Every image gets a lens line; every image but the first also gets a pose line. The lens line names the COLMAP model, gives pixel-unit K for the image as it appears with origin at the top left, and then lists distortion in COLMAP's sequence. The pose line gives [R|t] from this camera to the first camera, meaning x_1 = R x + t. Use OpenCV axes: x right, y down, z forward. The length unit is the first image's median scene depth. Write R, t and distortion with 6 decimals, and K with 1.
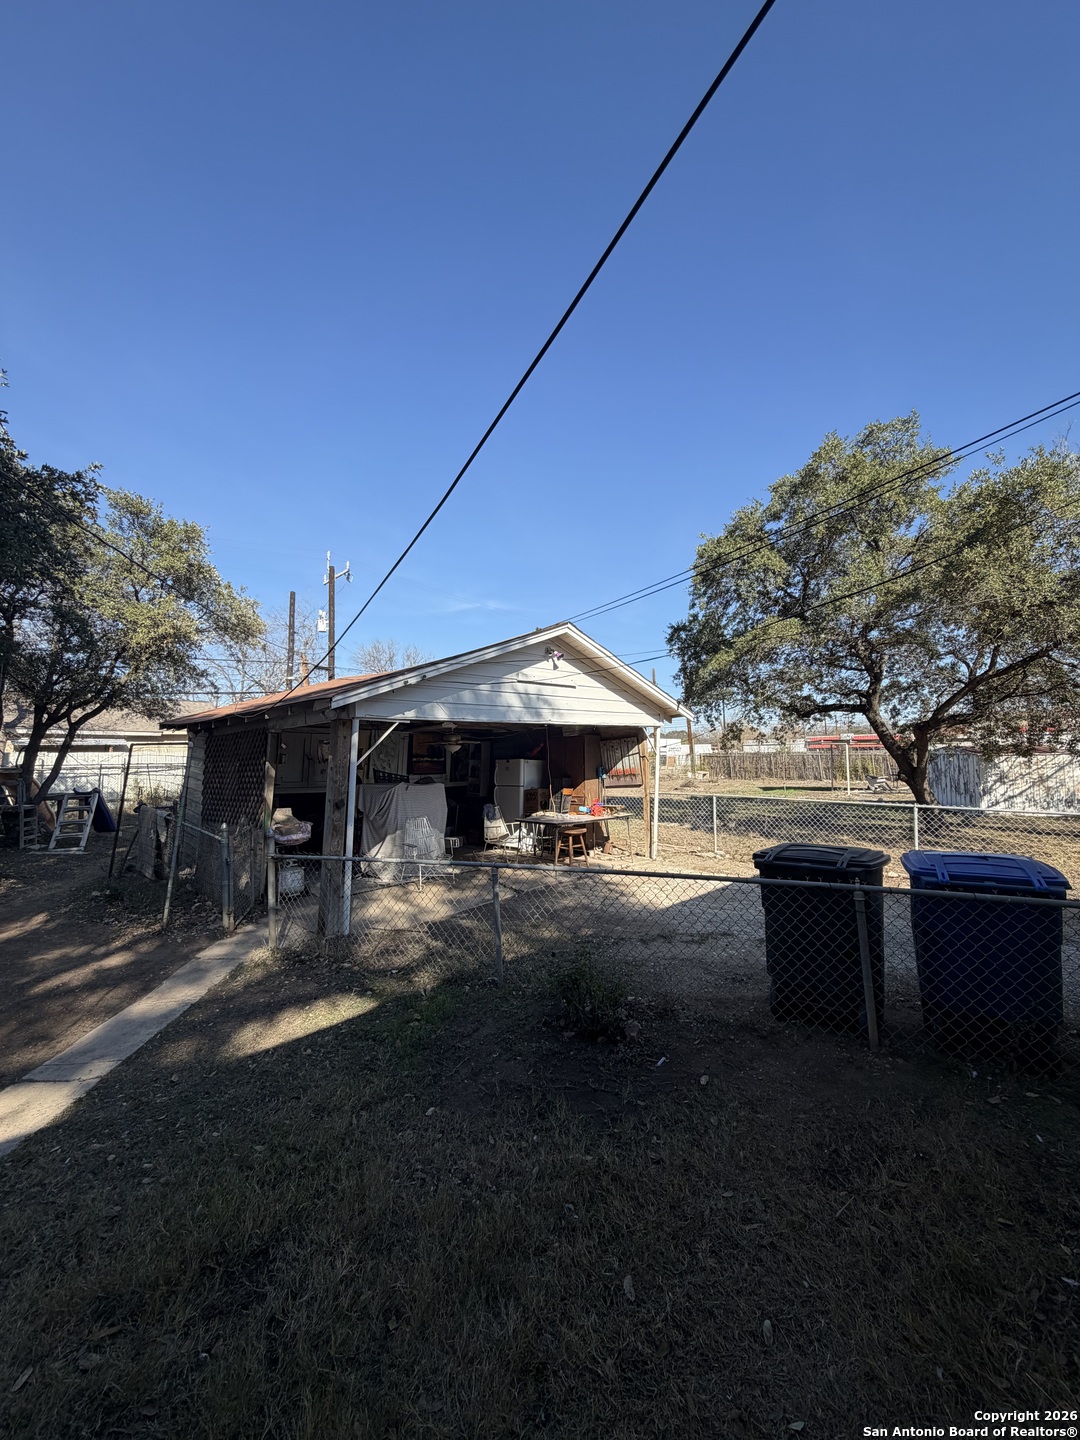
lens RADIAL K [[580.8, 0, 543.6], [0, 580.8, 711.7], [0, 0, 1]] dist [0.001162, 0.000067]
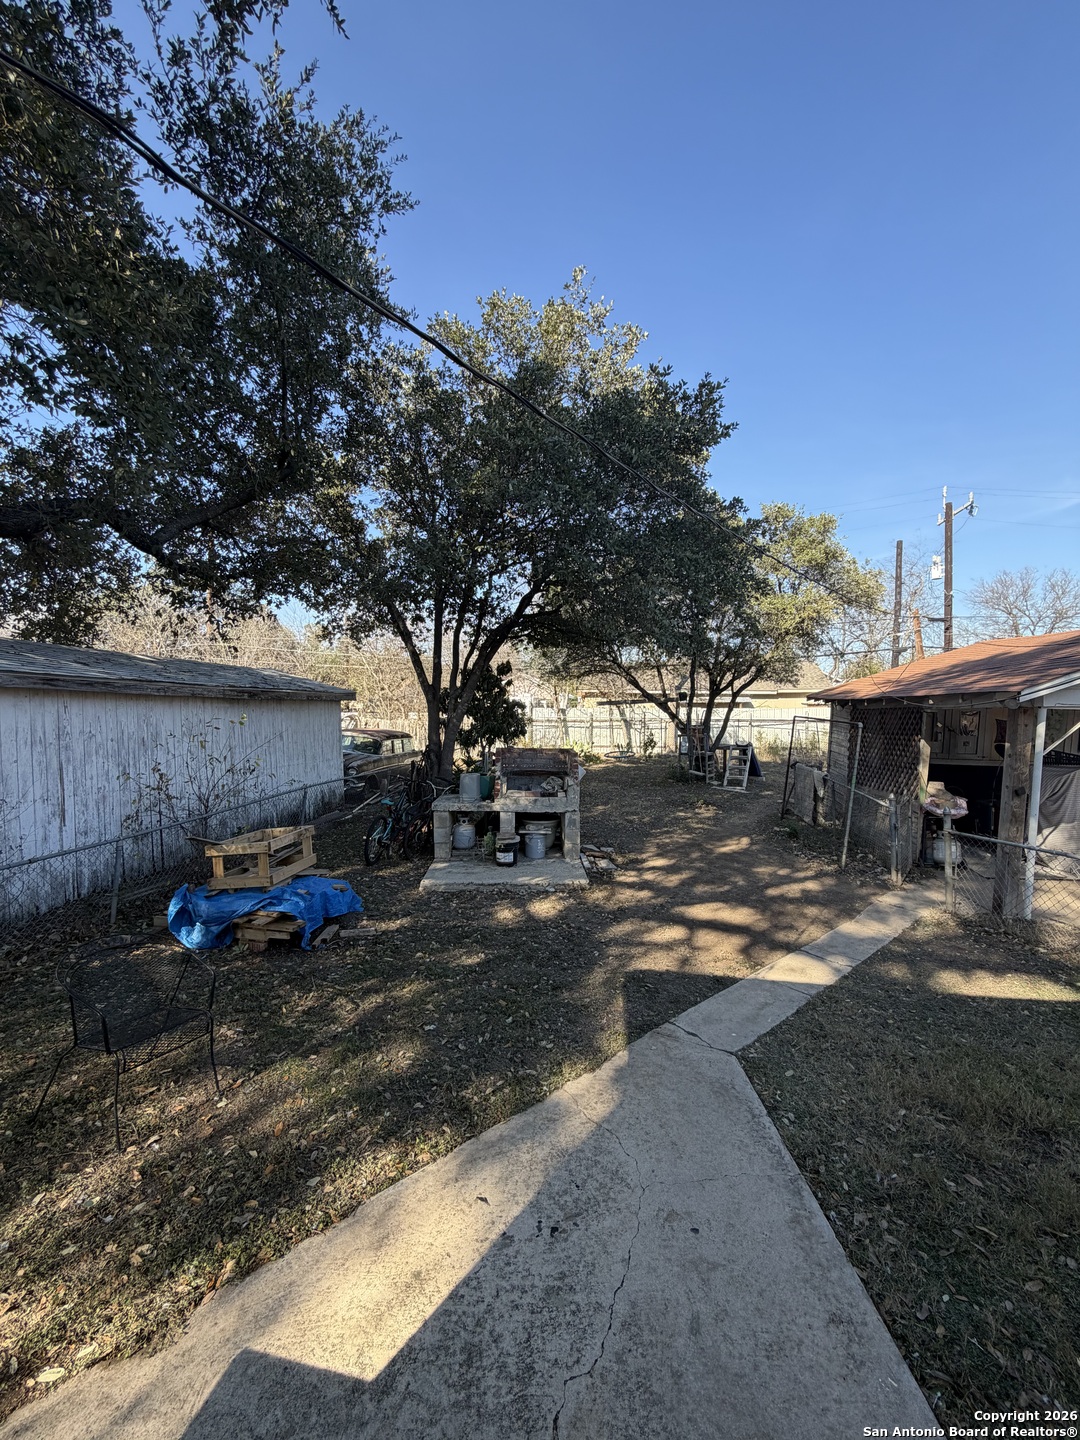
lens RADIAL K [[580.8, 0, 543.6], [0, 580.8, 711.7], [0, 0, 1]] dist [0.001162, 0.000067]
pose [[0.589268, 0.022030, -0.807637, -0.025085], [0.045605, 0.997127, 0.060473, -0.071771], [0.806650, -0.072467, 0.586570, -0.226324]]
